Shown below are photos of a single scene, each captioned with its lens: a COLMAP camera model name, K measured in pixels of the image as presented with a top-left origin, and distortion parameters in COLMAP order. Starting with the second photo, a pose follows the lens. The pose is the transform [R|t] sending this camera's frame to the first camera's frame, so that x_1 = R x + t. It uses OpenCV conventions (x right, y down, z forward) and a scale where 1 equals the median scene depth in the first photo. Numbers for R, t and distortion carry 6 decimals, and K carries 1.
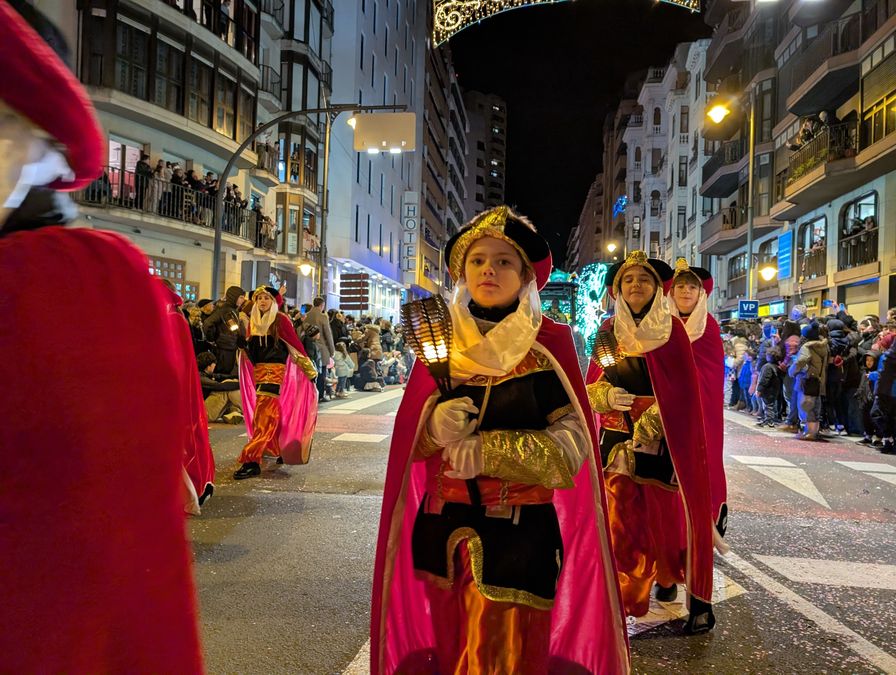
lens RADIAL K [[635.2, 0, 448.0], [0, 635.2, 337.5], [0, 0, 1]] dist [0.012104, -0.002444]
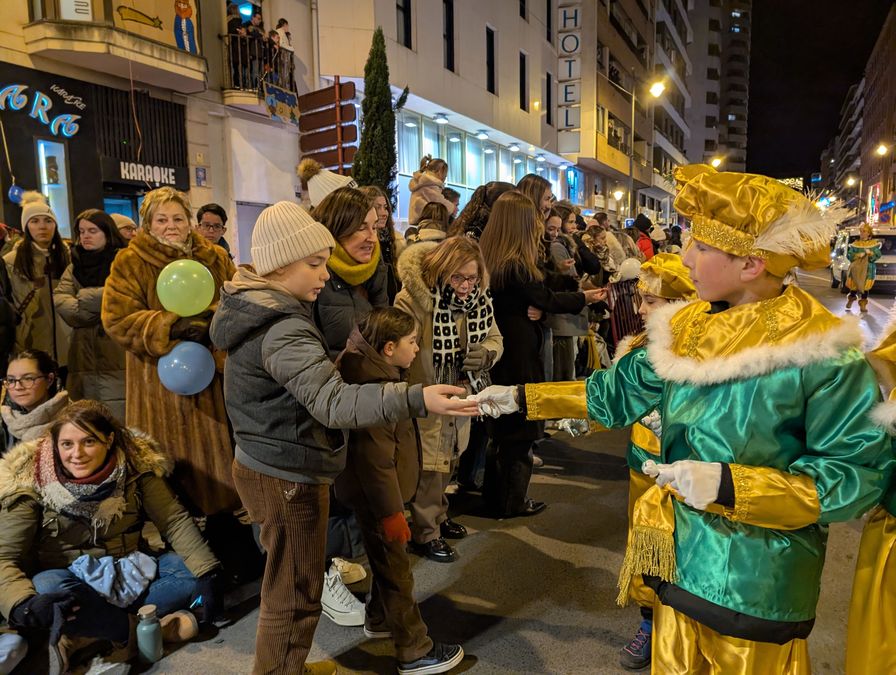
lens RADIAL K [[629.1, 0, 448.0], [0, 629.1, 337.5], [0, 0, 1]] dist [-0.013882, -0.004085]
pose [[0.937383, 0.001905, -0.348294, 0.058649], [0.046186, 0.990474, 0.129721, 0.002390], [0.345224, -0.137685, 0.928366, 0.729082]]
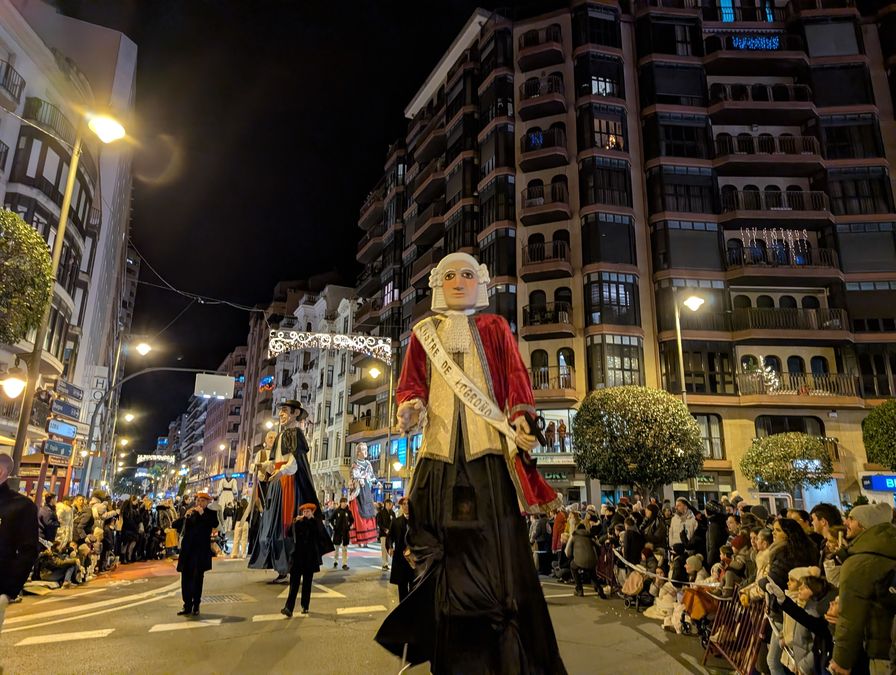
lens RADIAL K [[629.9, 0, 439.4], [0, 629.9, 330.1], [0, 0, 1]] dist [0.040981, -0.039975]
pose [[0.827495, 0.138046, 0.544238, -0.318932], [-0.000098, 0.969340, -0.245724, -0.029566], [-0.561473, 0.203282, 0.802138, -0.426303]]
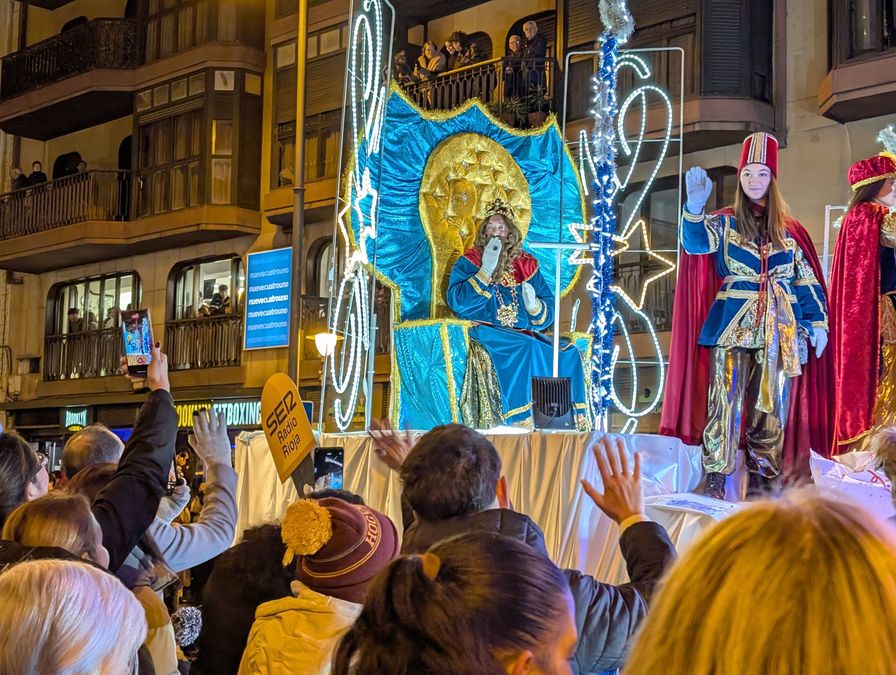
lens RADIAL K [[1411.5, 0, 417.4], [0, 1411.5, 334.2], [0, 0, 1]] dist [0.184527, -0.701204]
pose [[0.609662, 0.067082, 0.789818, -0.192257], [-0.011608, 0.997061, -0.075724, -0.025294], [-0.792577, 0.036998, 0.608649, 0.275600]]
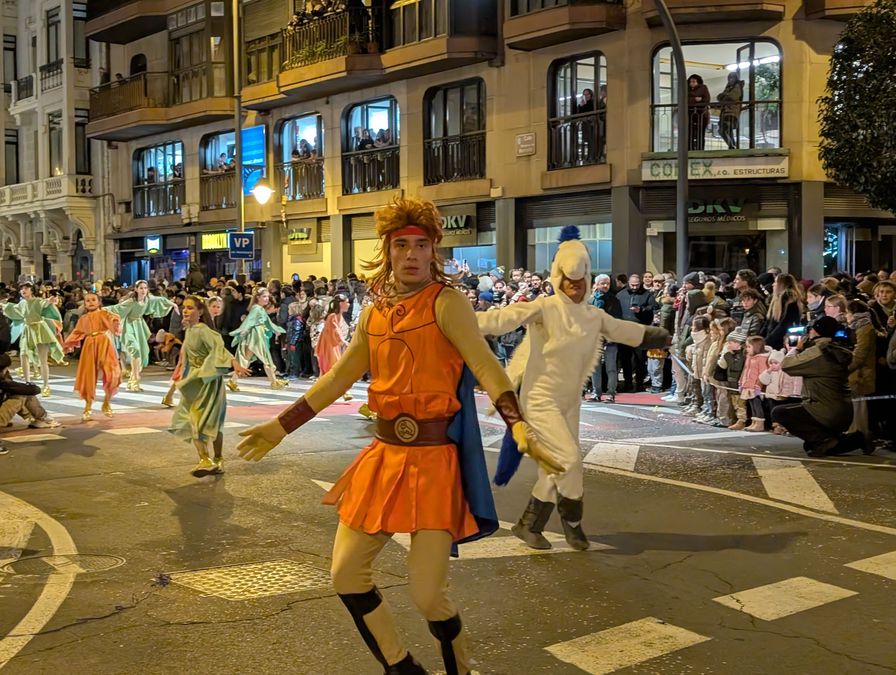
lens RADIAL K [[1411.5, 0, 417.4], [0, 1411.5, 334.2], [0, 0, 1]] dist [0.184527, -0.701204]
pose [[0.728874, -0.053682, 0.682540, -0.351104], [0.018412, 0.998098, 0.058838, -0.028164], [-0.684400, -0.030319, 0.728476, -0.202701]]
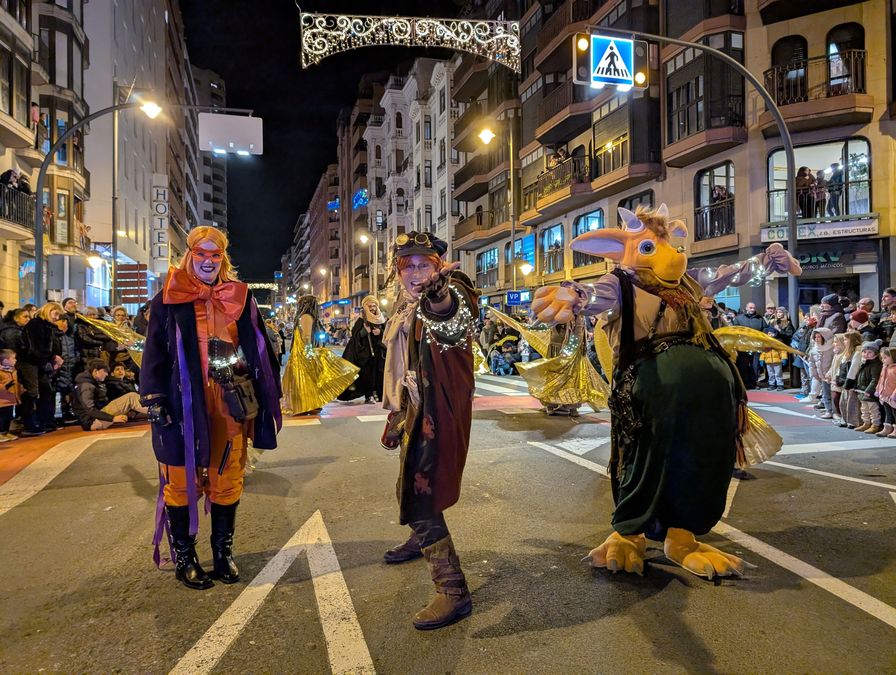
lens RADIAL K [[629.9, 0, 439.4], [0, 629.9, 330.1], [0, 0, 1]] dist [0.040981, -0.039975]
pose [[0.910559, -0.036543, 0.411760, -0.133023], [0.031475, 0.999322, 0.019085, -0.007706], [-0.412178, -0.004418, 0.911092, -0.047061]]
